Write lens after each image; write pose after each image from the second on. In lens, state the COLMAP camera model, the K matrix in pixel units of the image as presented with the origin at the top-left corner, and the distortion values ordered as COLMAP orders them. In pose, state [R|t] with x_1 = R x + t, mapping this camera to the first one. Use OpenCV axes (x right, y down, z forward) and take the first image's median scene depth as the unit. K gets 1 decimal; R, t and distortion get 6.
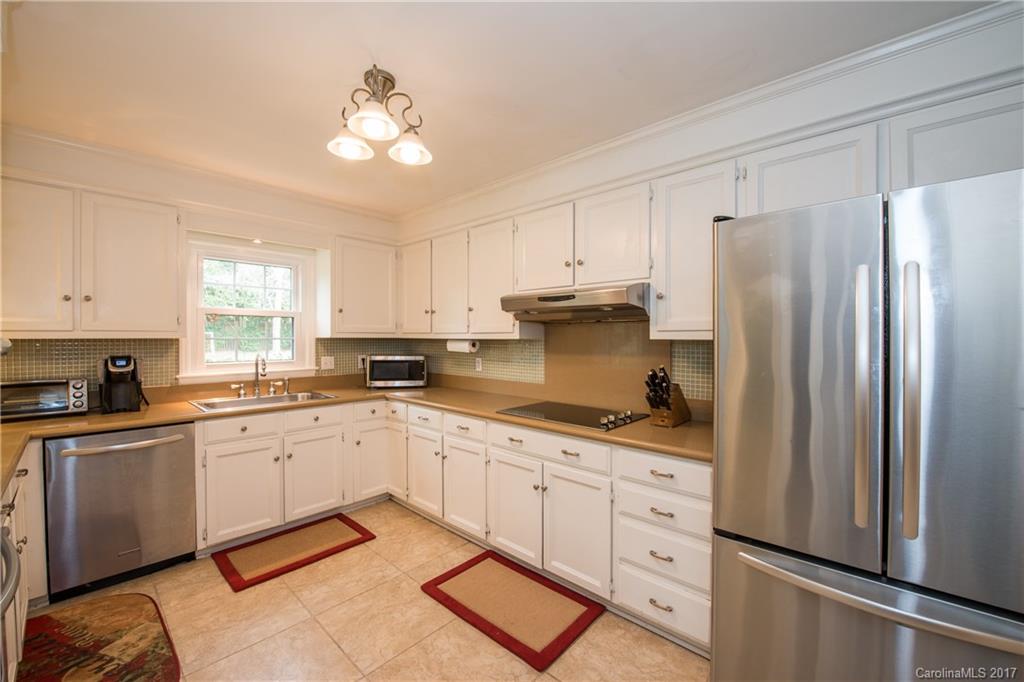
lens RADIAL K [[407.1, 0, 512.0], [0, 407.1, 341.0], [0, 0, 1]] dist [-0.021667, -0.000020]
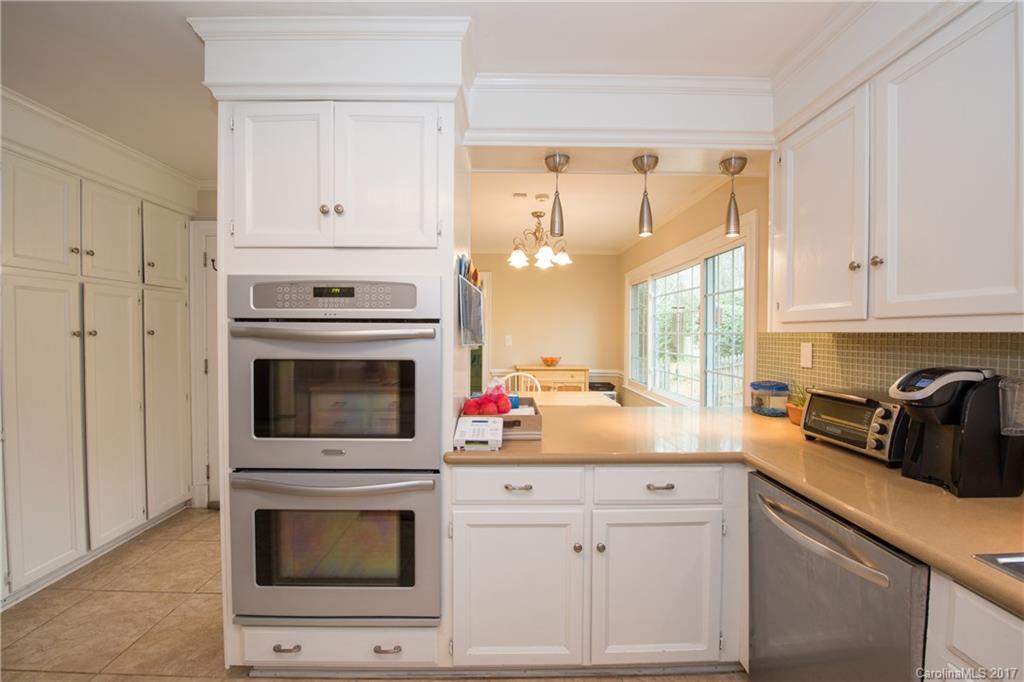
lens RADIAL K [[407.1, 0, 512.0], [0, 407.1, 341.0], [0, 0, 1]] dist [-0.021667, -0.000020]
pose [[-0.727453, 0.012604, -0.686042, -0.231518], [-0.010034, 0.999529, 0.029002, -0.003608], [0.686084, 0.027981, -0.726984, 0.813622]]
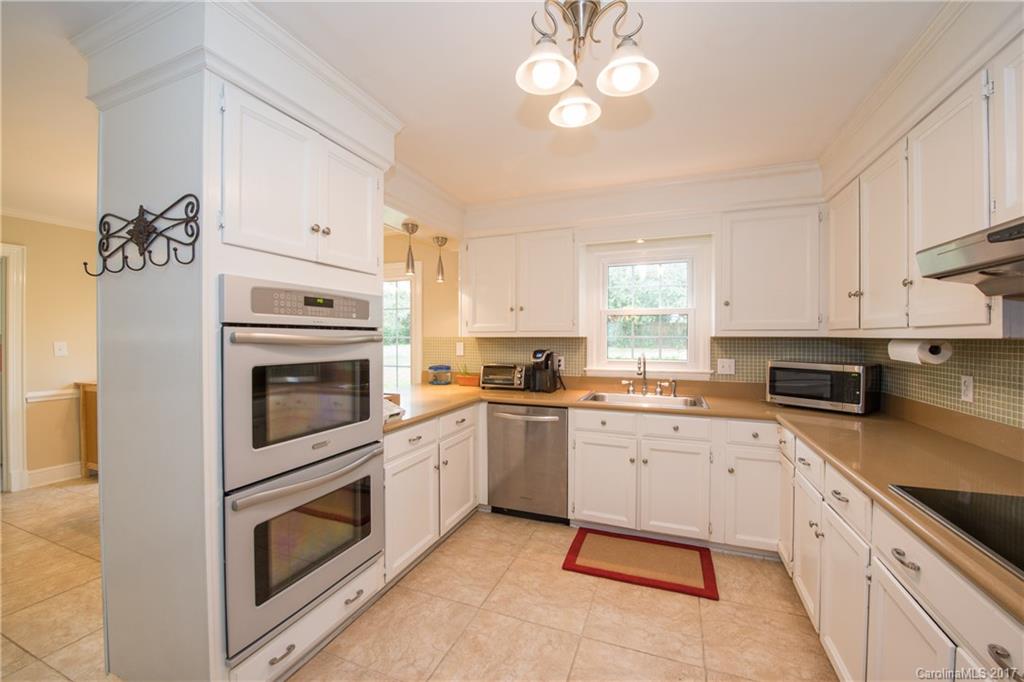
lens RADIAL K [[407.1, 0, 512.0], [0, 407.1, 341.0], [0, 0, 1]] dist [-0.021667, -0.000020]
pose [[0.357731, 0.009296, -0.933779, 0.208956], [-0.010435, 0.999928, 0.005957, 0.000423], [0.933767, 0.007613, 0.357802, 0.344873]]
